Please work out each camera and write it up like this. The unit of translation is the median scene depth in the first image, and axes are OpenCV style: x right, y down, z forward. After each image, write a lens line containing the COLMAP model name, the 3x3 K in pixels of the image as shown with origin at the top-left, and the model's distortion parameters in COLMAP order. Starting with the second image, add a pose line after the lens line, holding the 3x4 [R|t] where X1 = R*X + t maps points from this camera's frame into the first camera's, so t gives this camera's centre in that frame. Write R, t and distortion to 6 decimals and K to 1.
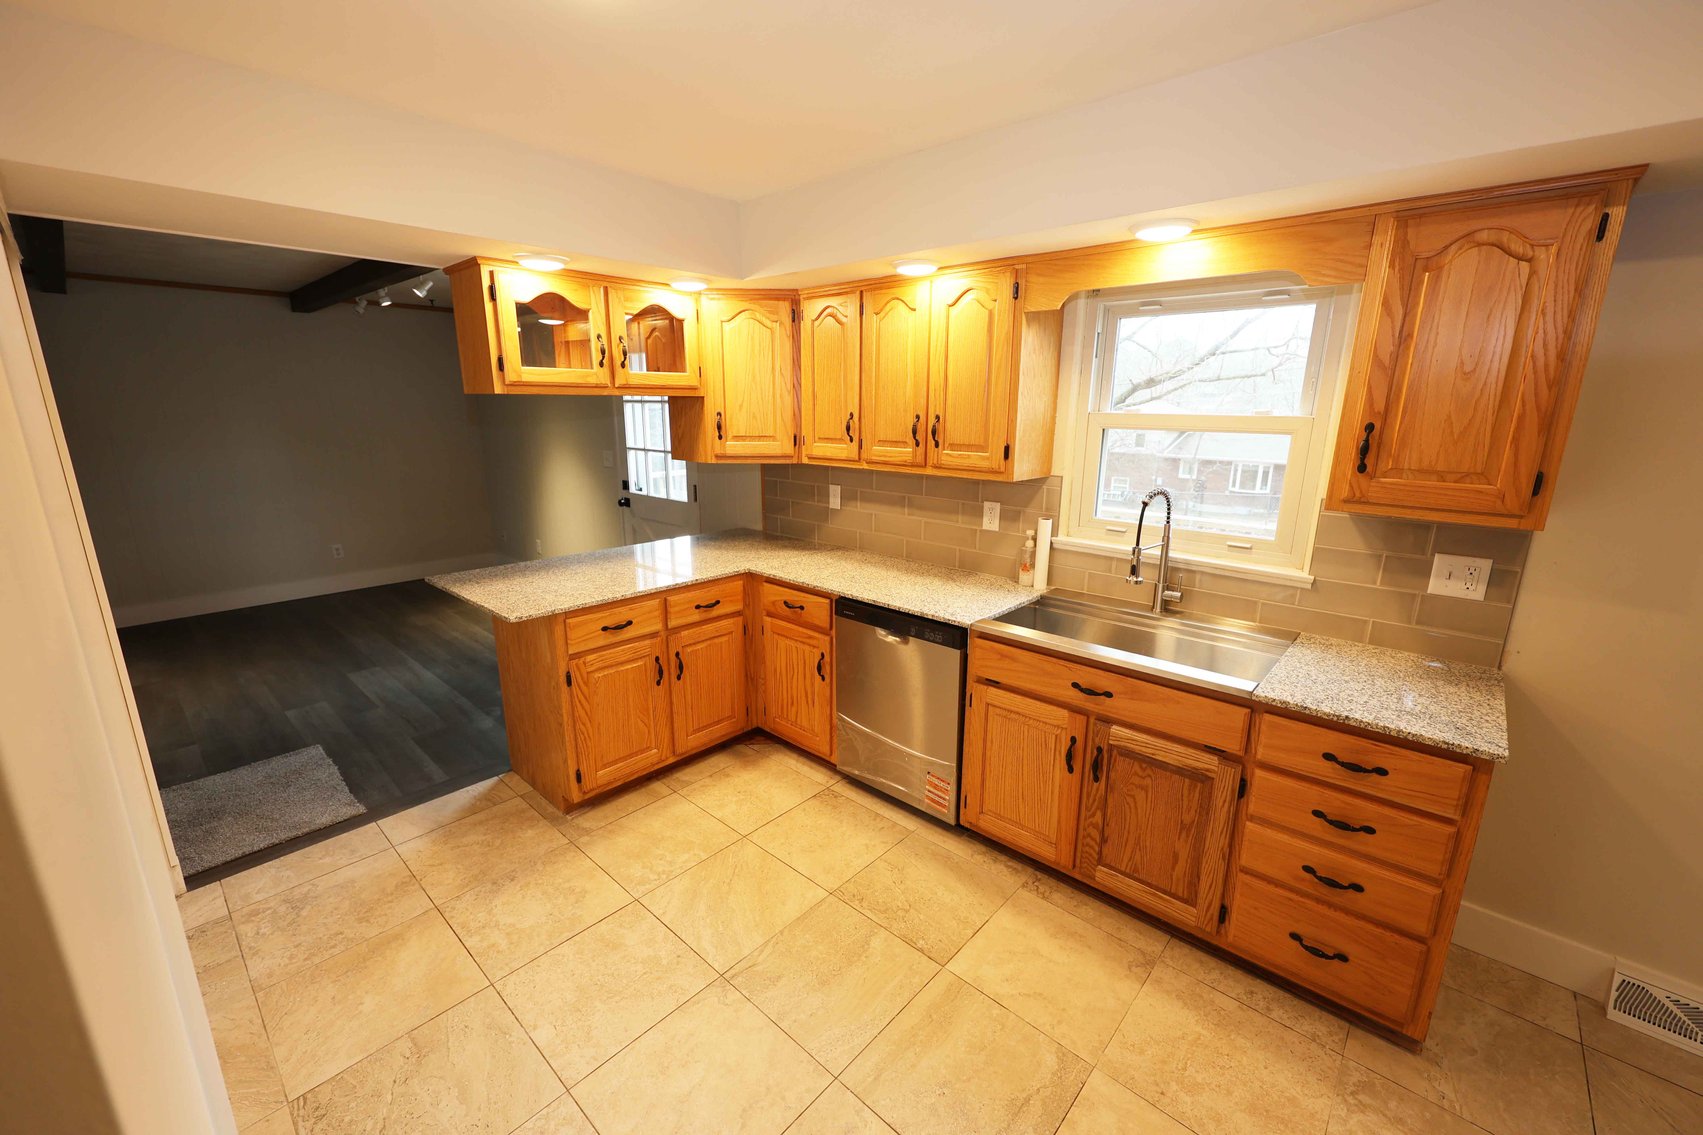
lens RADIAL K [[682.8, 0, 853.7], [0, 682.8, 572.3], [0, 0, 1]] dist [0.003587, -0.000305]
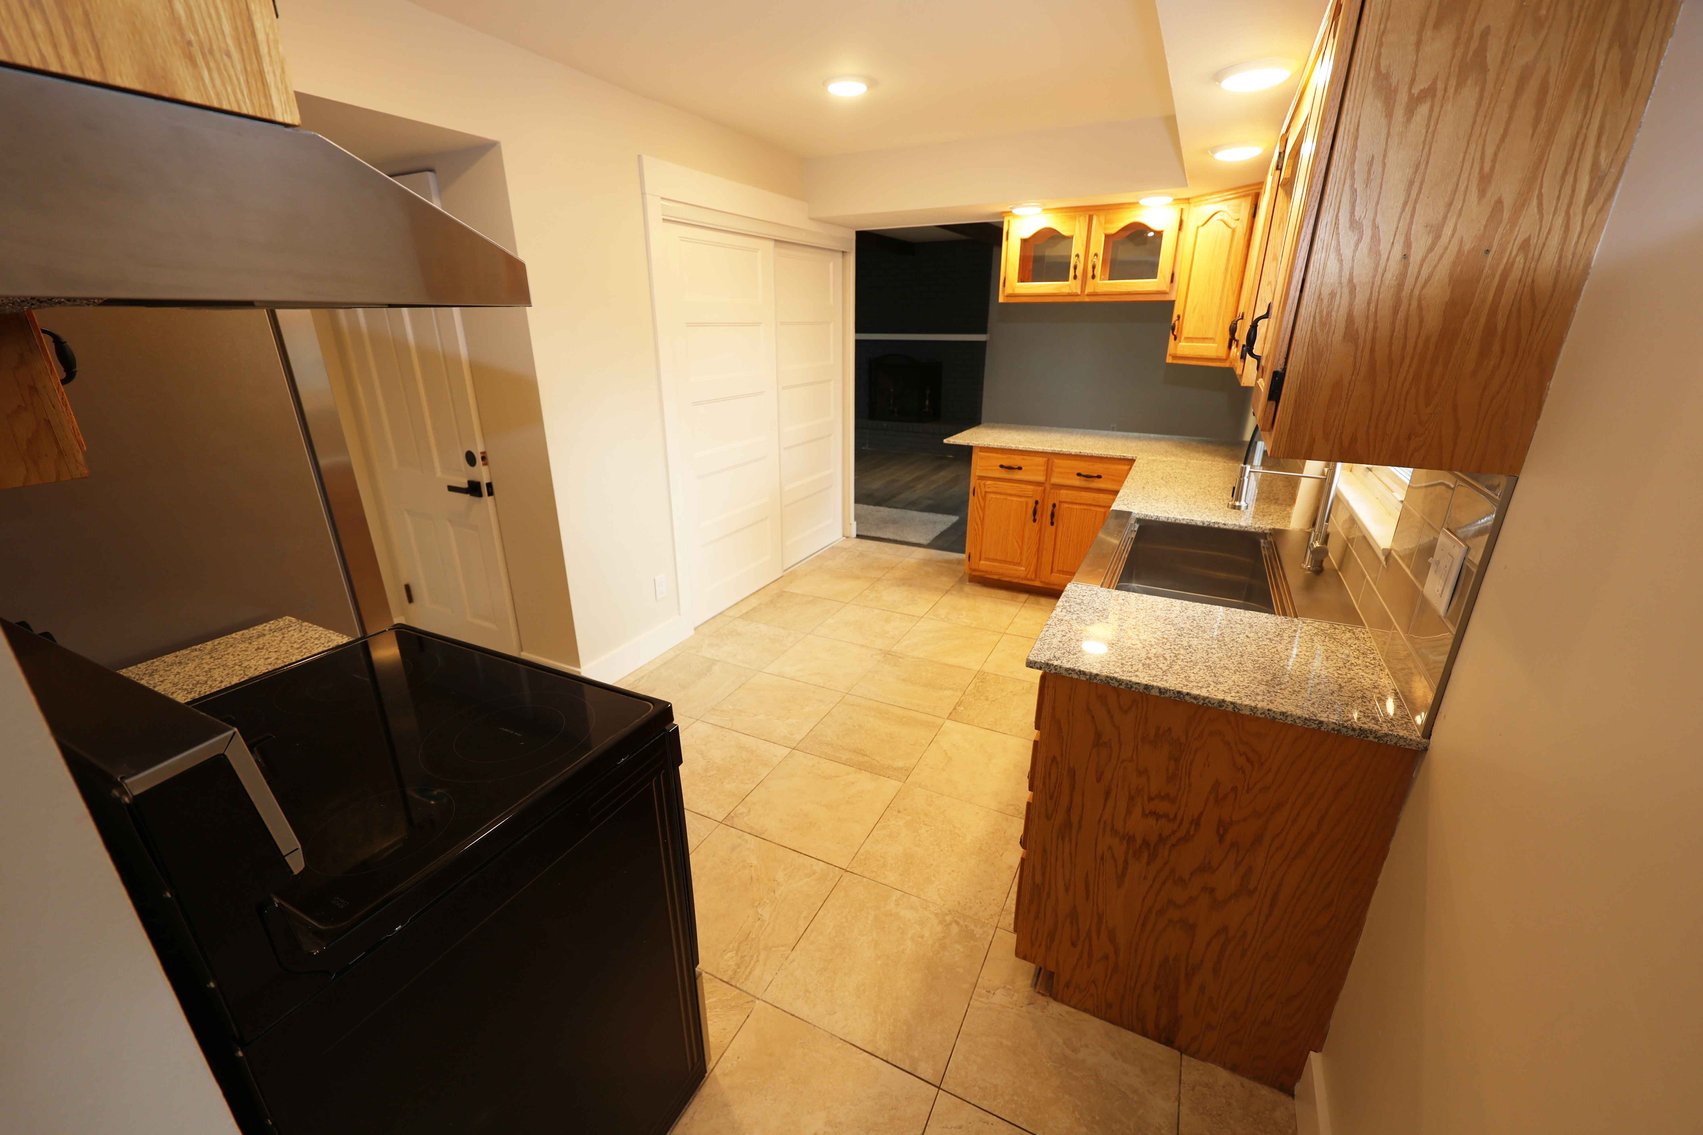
lens RADIAL K [[682.8, 0, 845.8], [0, 682.8, 566.1], [0, 0, 1]] dist [0.003587, -0.000305]
pose [[0.262153, 0.318959, -0.910791, 0.947217], [-0.230870, 0.937122, 0.261729, -0.023387], [0.937003, 0.141661, 0.319308, 0.243091]]
